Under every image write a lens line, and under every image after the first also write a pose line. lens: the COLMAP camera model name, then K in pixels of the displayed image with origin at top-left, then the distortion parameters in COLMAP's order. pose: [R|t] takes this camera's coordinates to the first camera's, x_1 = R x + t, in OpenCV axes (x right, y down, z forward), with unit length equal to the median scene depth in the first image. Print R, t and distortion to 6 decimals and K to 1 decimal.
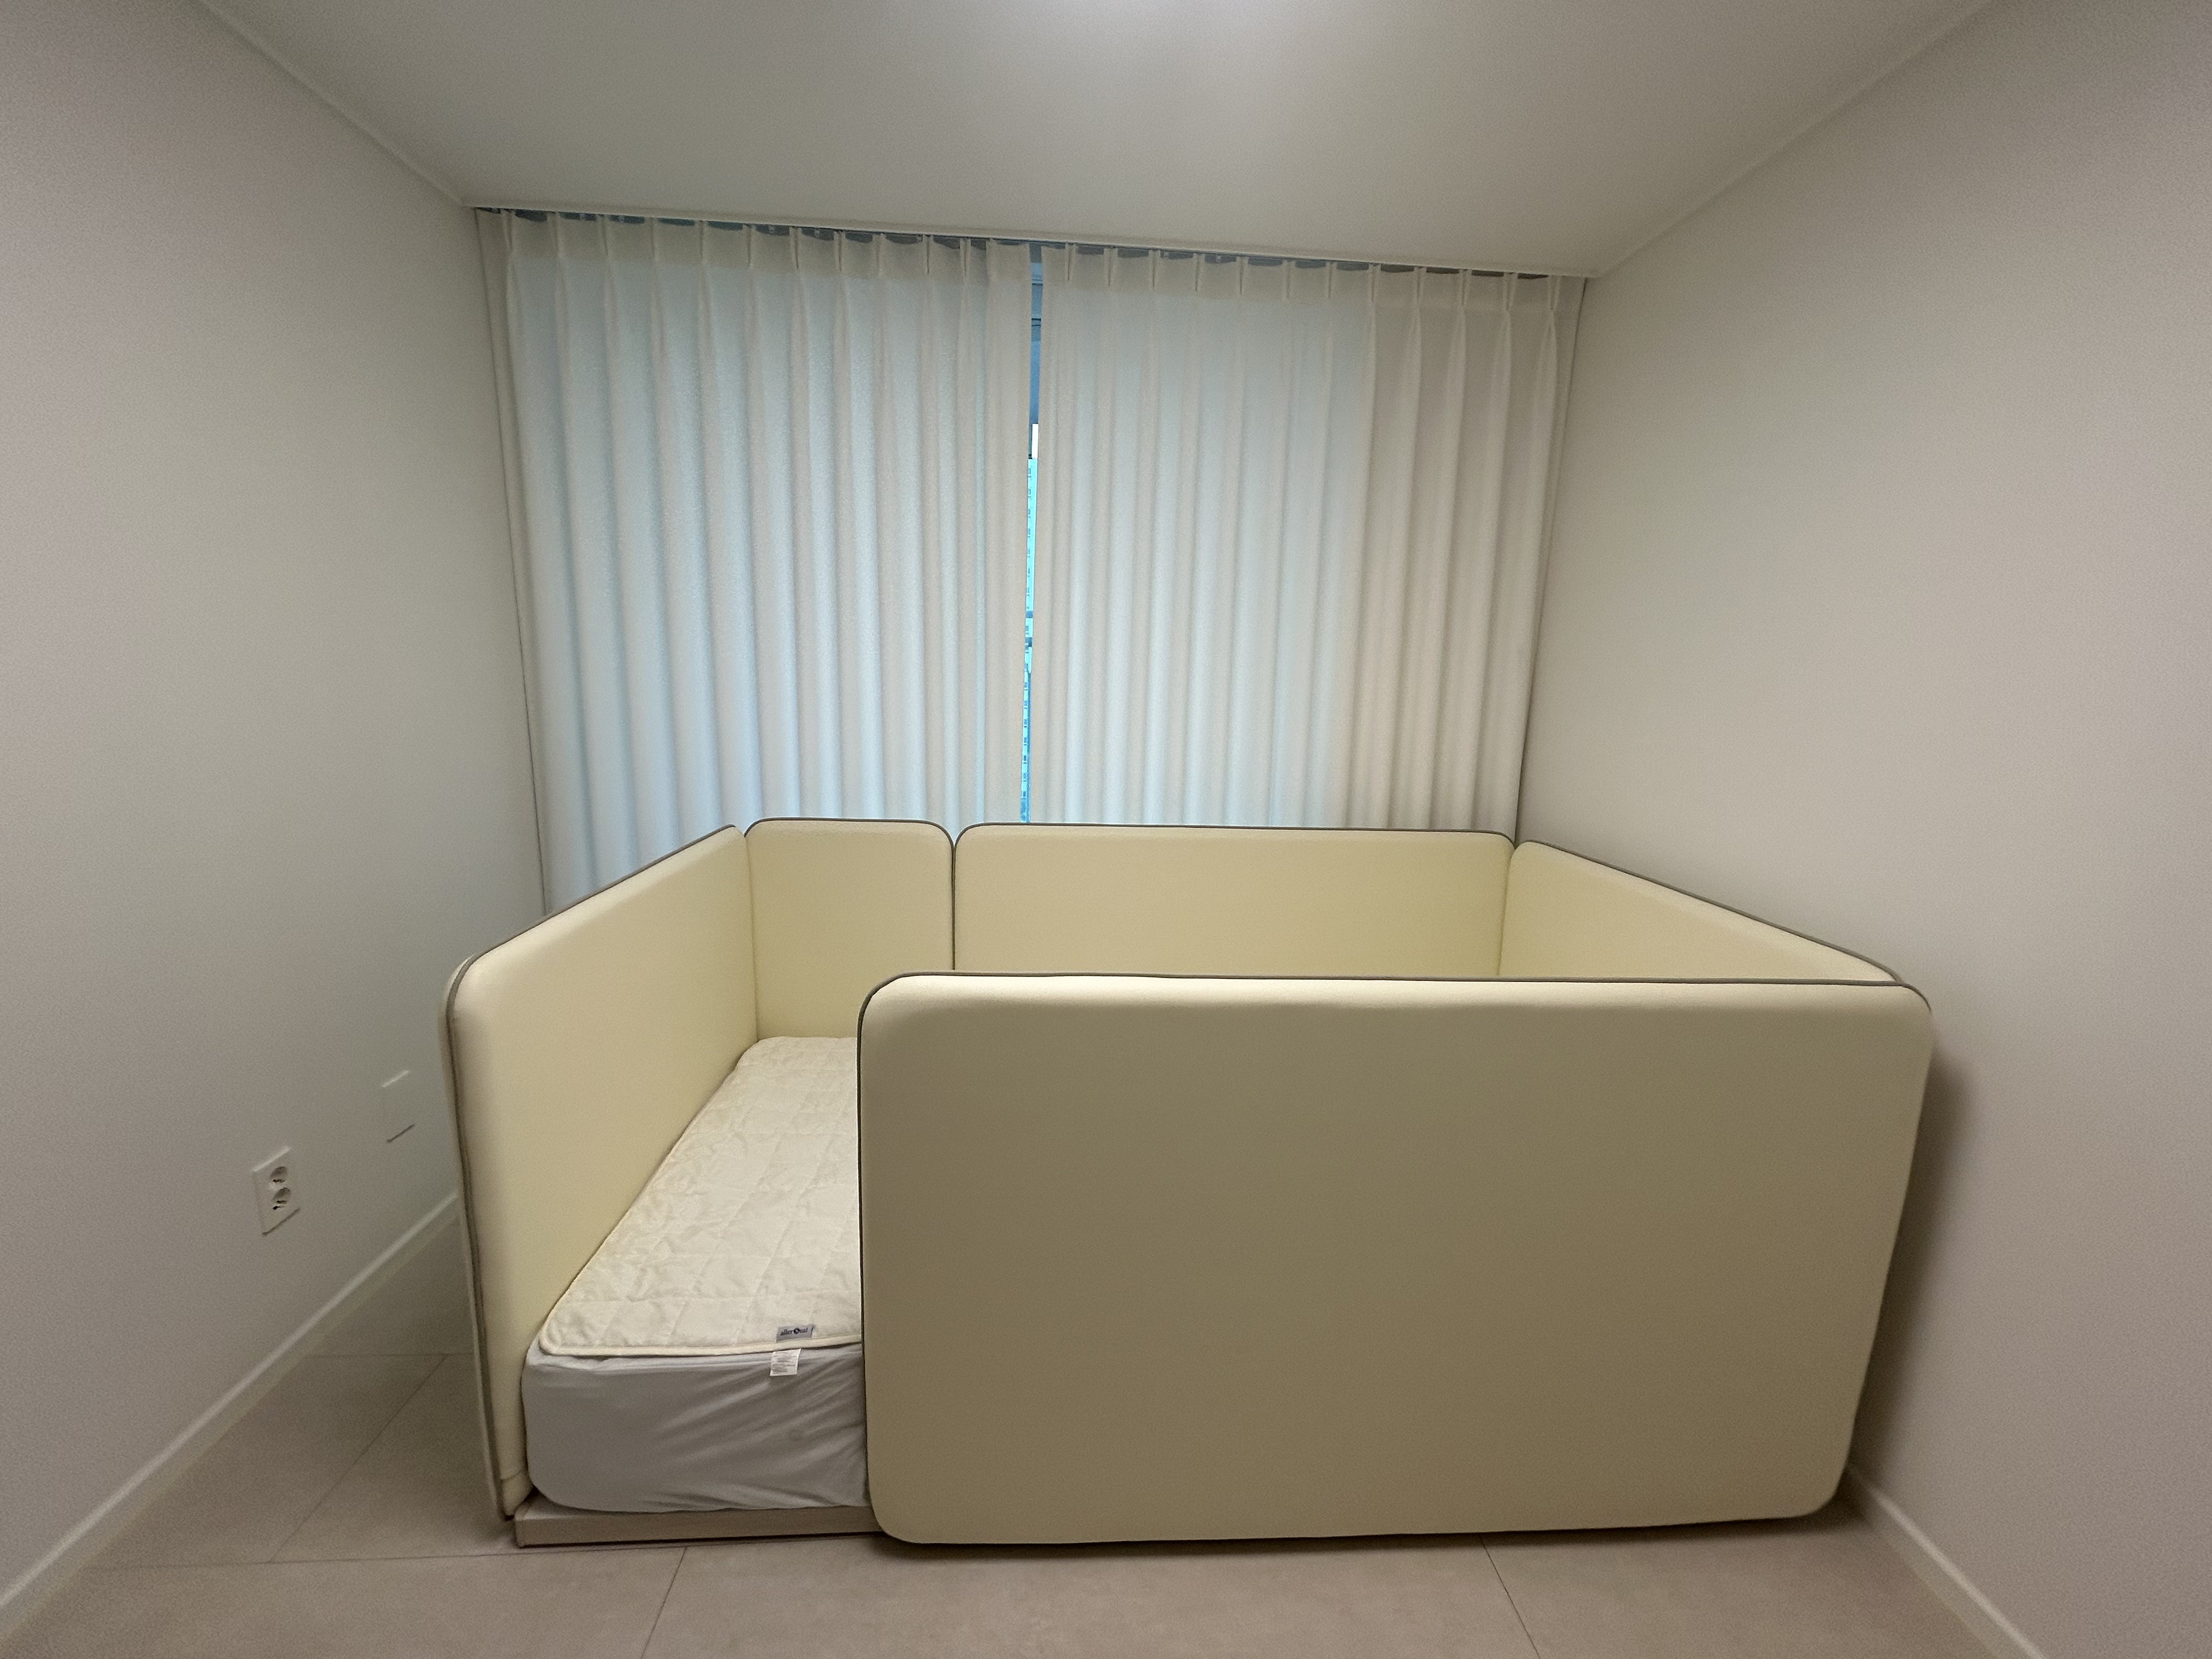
lens RADIAL K [[888.1, 0, 1103.3], [0, 888.1, 811.8], [0, 0, 1]] dist [0.001421, 0.000291]
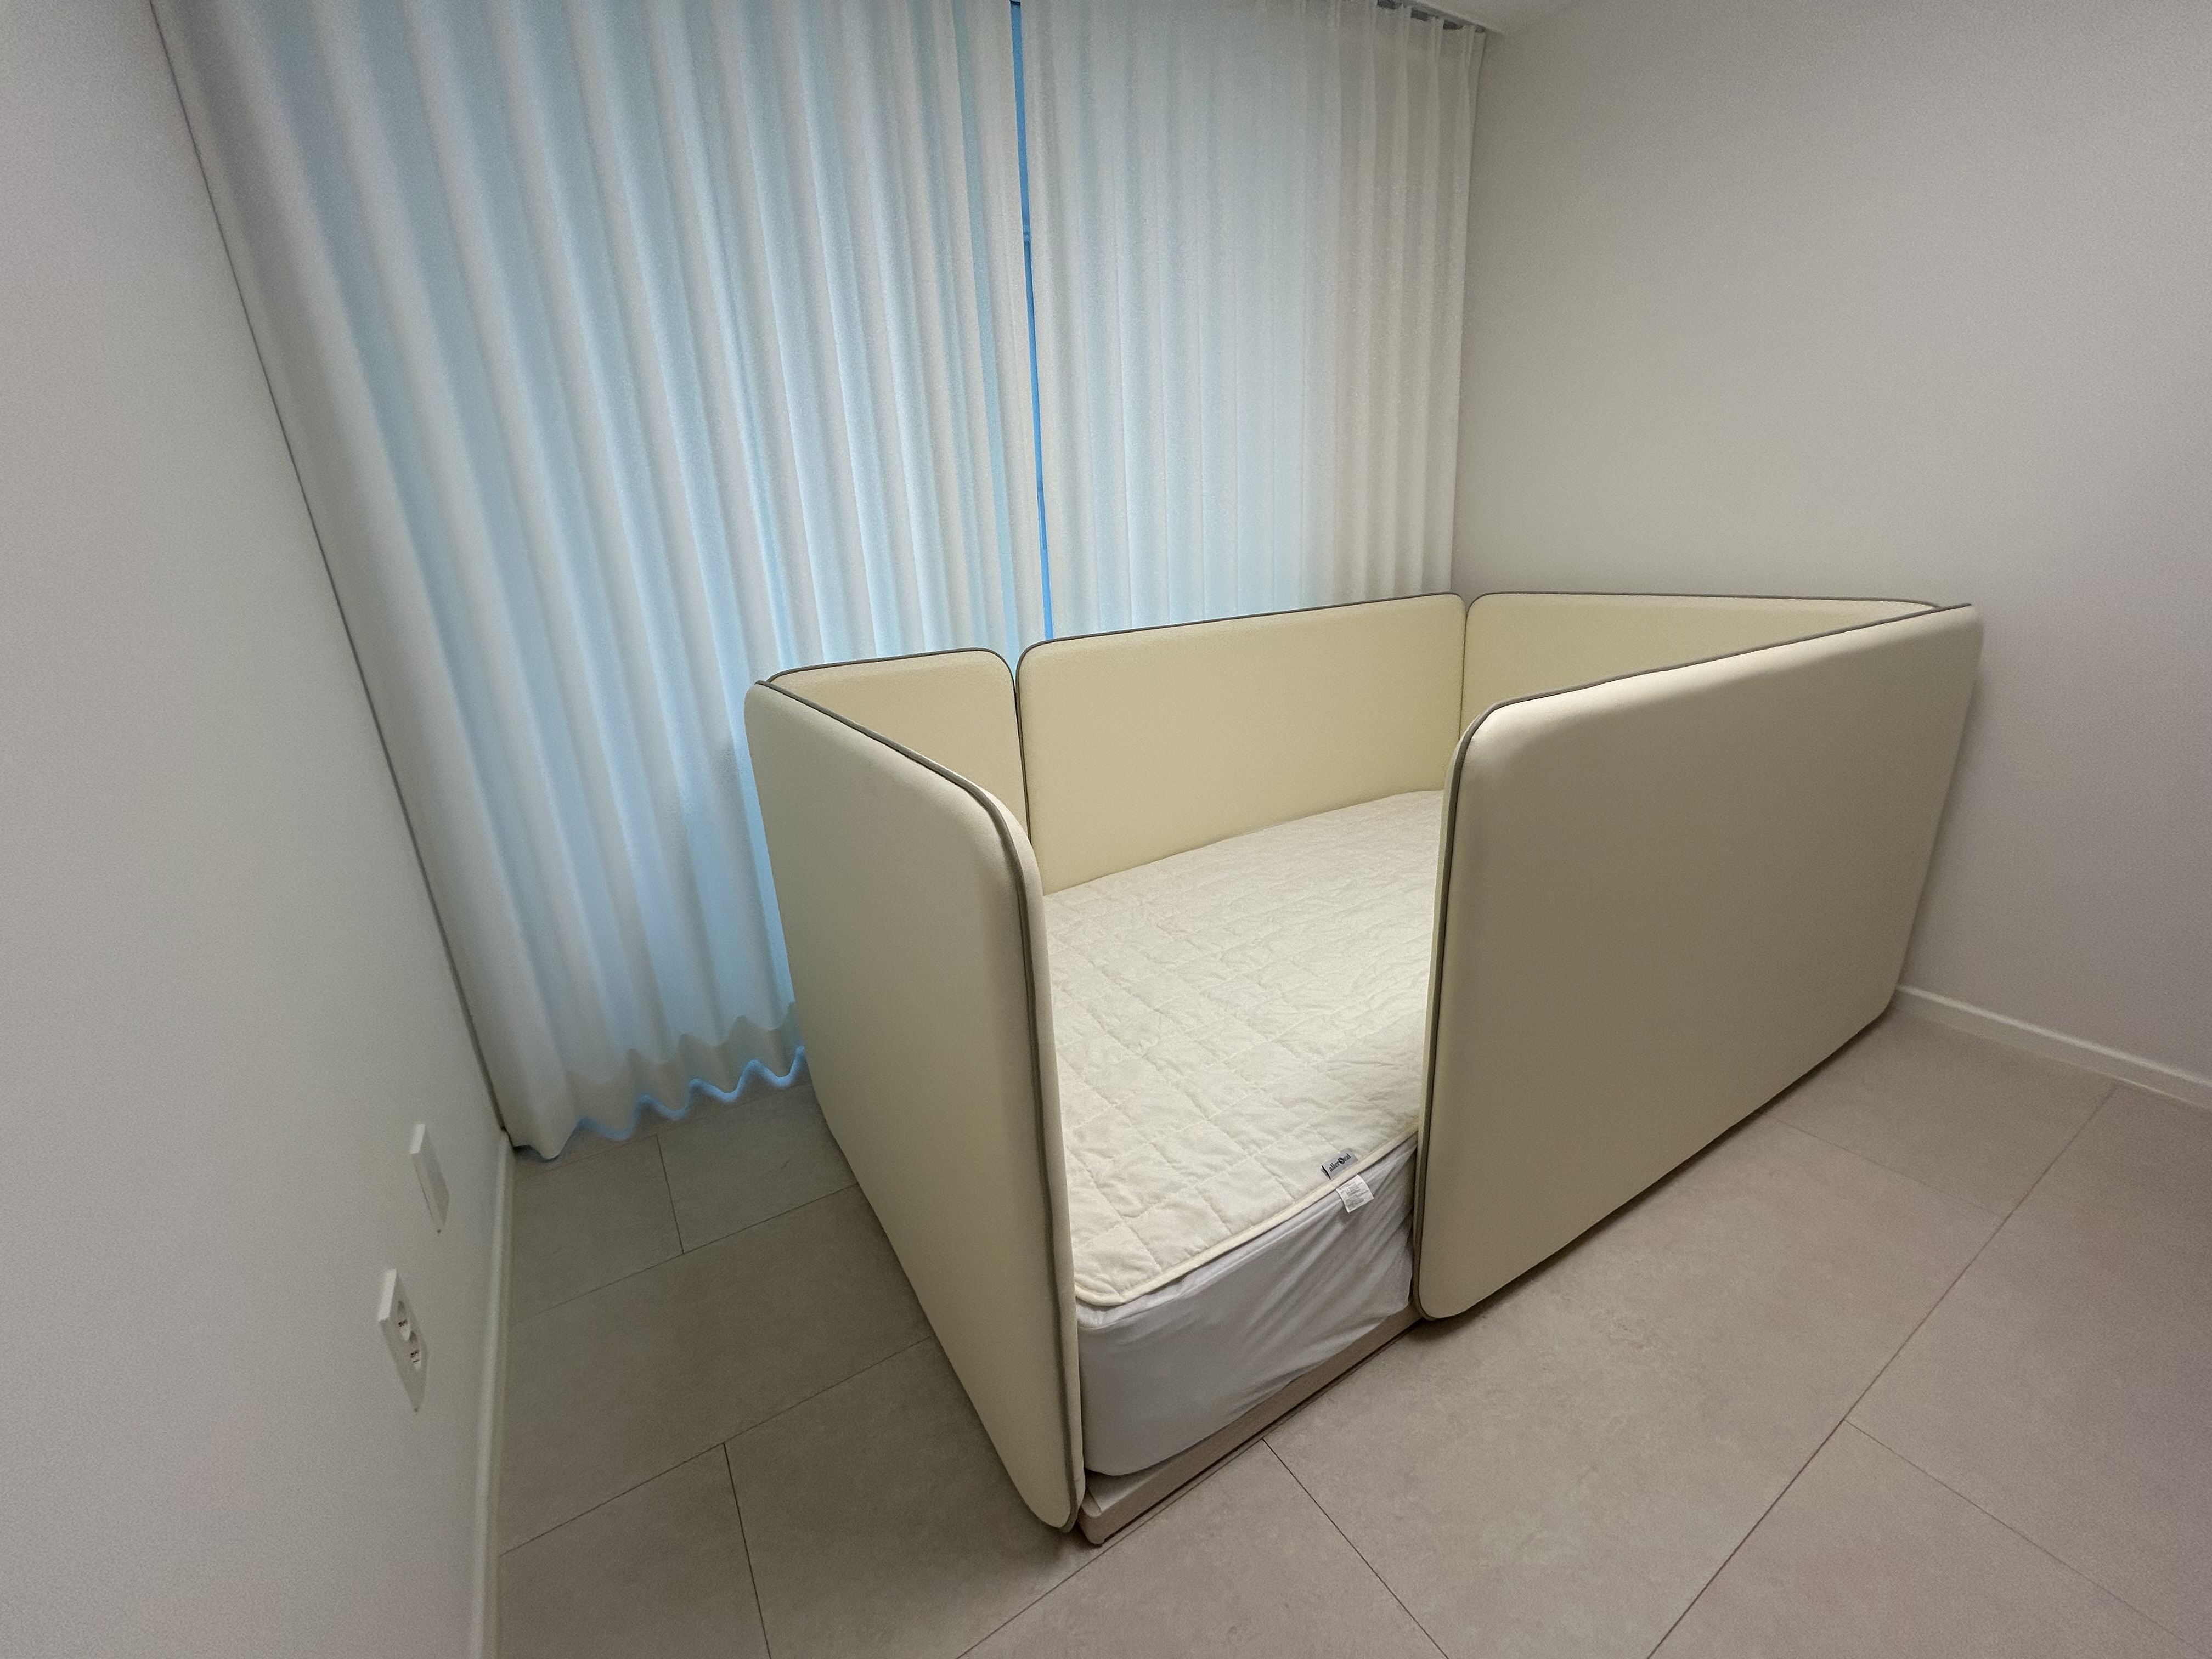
lens RADIAL K [[885.8, 0, 1106.0], [0, 885.8, 829.5], [0, 0, 1]] dist [0.001381, 0.000254]
pose [[0.878111, -0.218590, 0.425605, -0.844554], [0.156266, 0.971782, 0.176694, 0.080335], [-0.452219, -0.088649, 0.887490, 0.363554]]
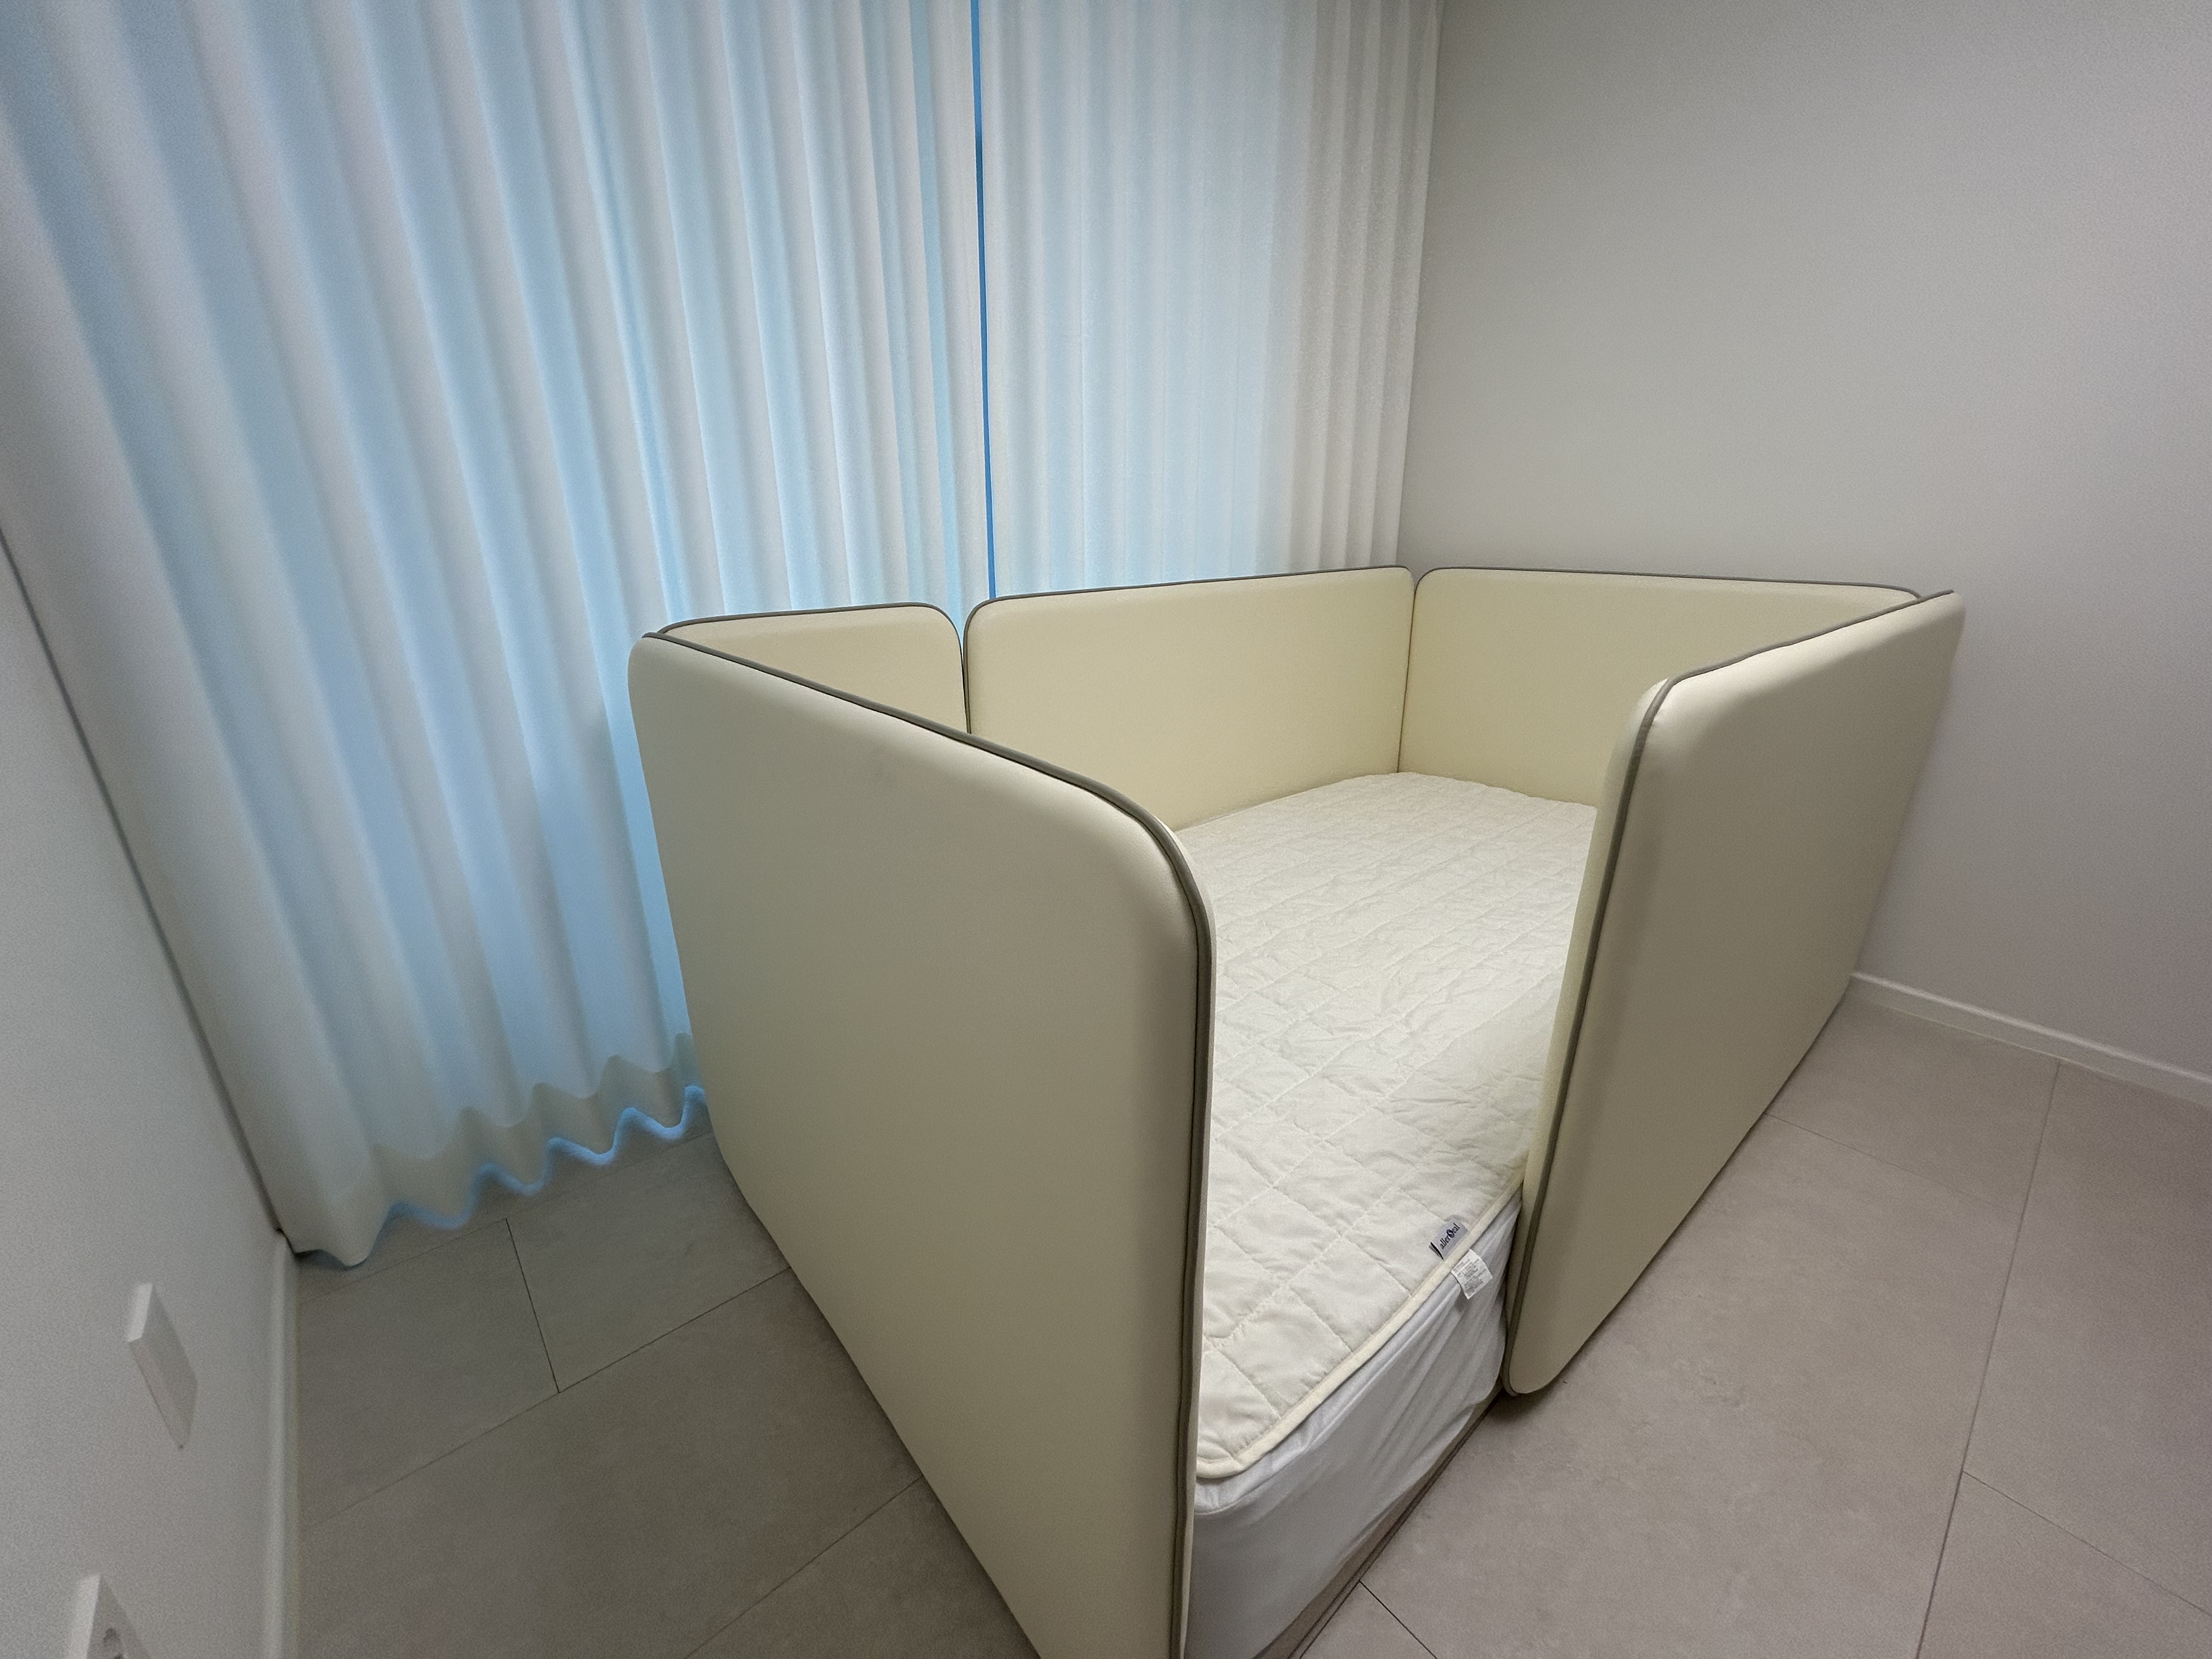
lens RADIAL K [[885.8, 0, 1106.0], [0, 885.8, 829.5], [0, 0, 1]] dist [0.001381, 0.000254]
pose [[0.796257, -0.234067, 0.557842, -0.885968], [0.126876, 0.966221, 0.224319, 0.075291], [-0.591505, -0.107839, 0.799057, 0.629228]]
